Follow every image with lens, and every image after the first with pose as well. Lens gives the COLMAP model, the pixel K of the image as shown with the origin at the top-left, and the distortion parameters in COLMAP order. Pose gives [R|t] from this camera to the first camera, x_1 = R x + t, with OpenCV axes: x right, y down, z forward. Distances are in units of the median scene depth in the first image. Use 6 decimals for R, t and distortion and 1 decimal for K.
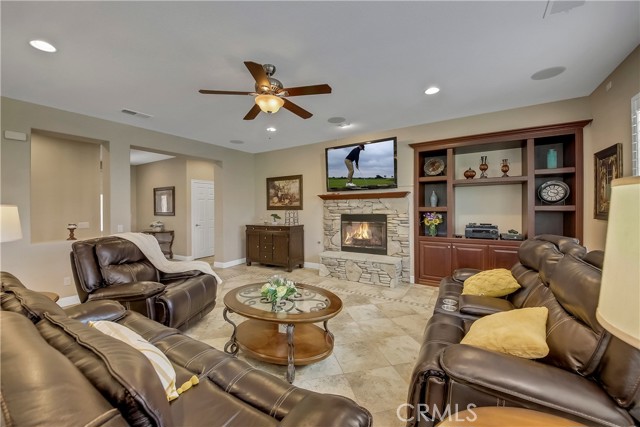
lens RADIAL K [[242.6, 0, 314.6], [0, 242.6, 211.6], [0, 0, 1]] dist [-0.000017, -0.002152]
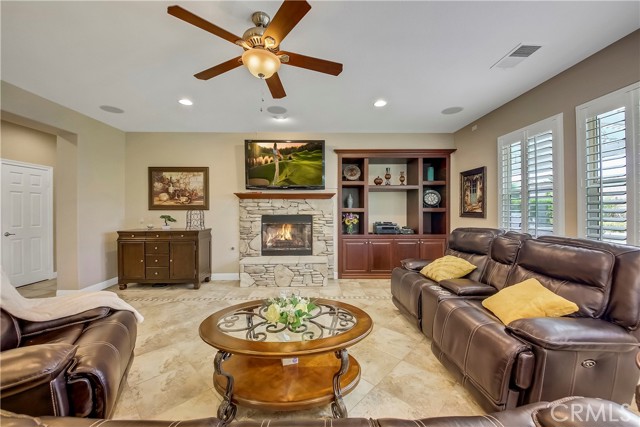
lens RADIAL K [[242.6, 0, 316.1], [0, 242.6, 211.5], [0, 0, 1]] dist [-0.000017, -0.002152]
pose [[0.842515, 0.008494, 0.538606, -0.243877], [-0.000437, 0.999886, -0.015085, 0.012487], [-0.538673, 0.012473, 0.842423, 0.148756]]
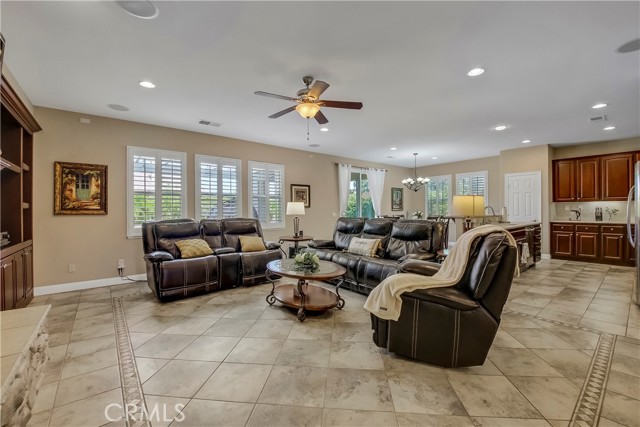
lens RADIAL K [[269.0, 0, 321.9], [0, 269.0, 213.2], [0, 0, 1]] dist [-0.014341, -0.001453]
pose [[-0.947652, 0.009864, 0.319152, -0.361282], [0.017775, 0.999602, 0.021884, 0.011098], [-0.318809, 0.026411, -0.947451, 1.236967]]
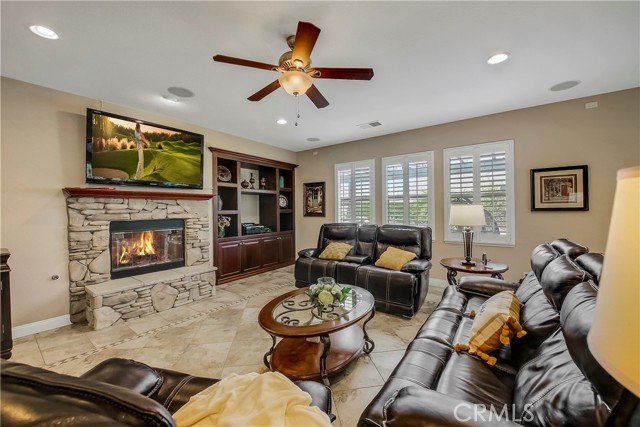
lens RADIAL K [[245.3, 0, 317.5], [0, 245.3, 211.5], [0, 0, 1]] dist [-0.026703, -0.000933]
pose [[0.082672, 0.001864, 0.996575, -0.547652], [0.022138, 0.999748, -0.003707, -0.000749], [-0.996331, 0.022369, 0.082610, 0.482427]]
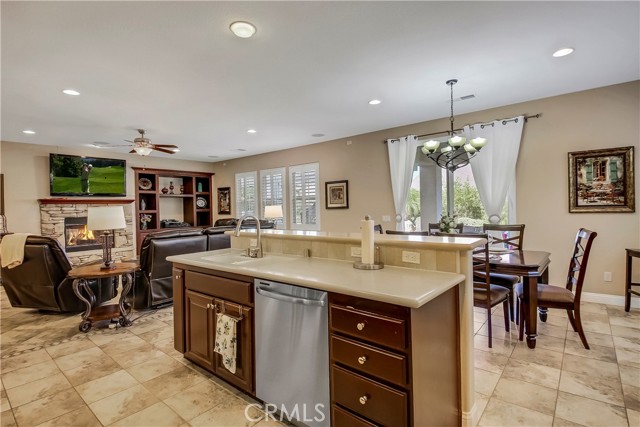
lens RADIAL K [[324.5, 0, 321.2], [0, 324.5, 209.5], [0, 0, 1]] dist [0.010325, -0.016451]
pose [[0.143683, 0.001682, 0.989622, -1.311223], [0.031307, 0.999490, -0.006244, 0.021136], [-0.989128, 0.031880, 0.143557, -0.350510]]
